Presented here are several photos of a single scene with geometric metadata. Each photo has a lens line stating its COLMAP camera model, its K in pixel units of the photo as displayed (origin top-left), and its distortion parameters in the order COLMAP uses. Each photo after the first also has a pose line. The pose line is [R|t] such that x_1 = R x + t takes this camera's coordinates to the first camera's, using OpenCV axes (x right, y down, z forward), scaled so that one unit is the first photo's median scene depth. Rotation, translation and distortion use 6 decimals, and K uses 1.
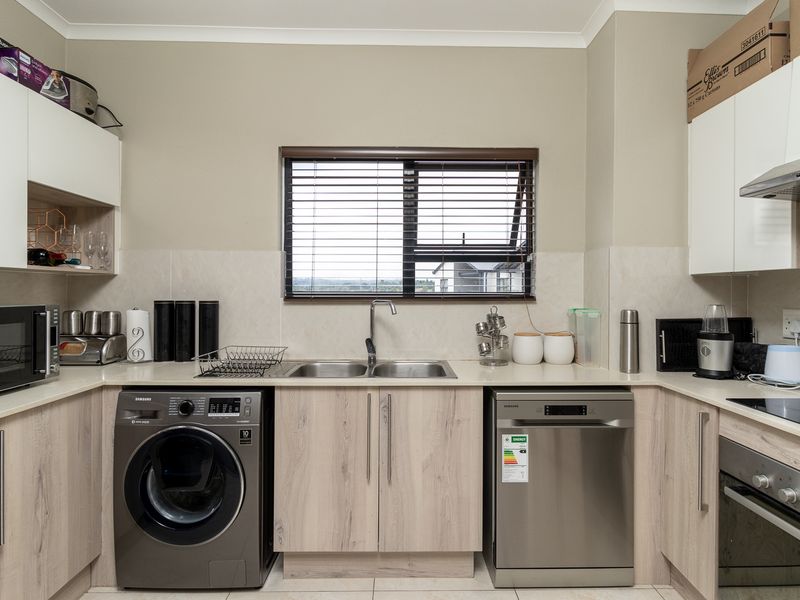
lens RADIAL K [[437.9, 0, 399.4], [0, 437.9, 297.9], [0, 0, 1]] dist [0.005448, -0.006629]
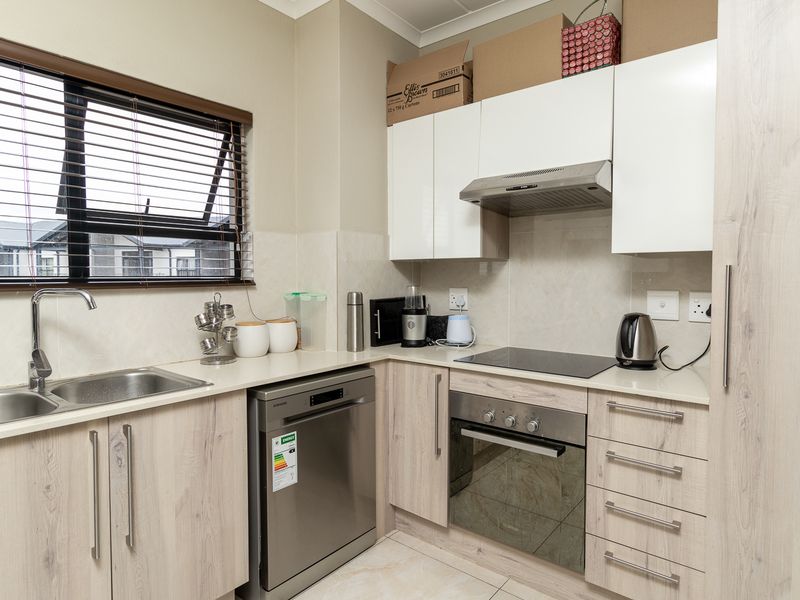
lens RADIAL K [[478.4, 0, 401.0], [0, 478.4, 297.4], [0, 0, 1]] dist [-0.002918, 0.001215]
pose [[0.644744, -0.038796, 0.763414, -0.299579], [0.013911, 0.999141, 0.039027, -0.003845], [-0.764272, -0.014543, 0.644730, 0.179999]]
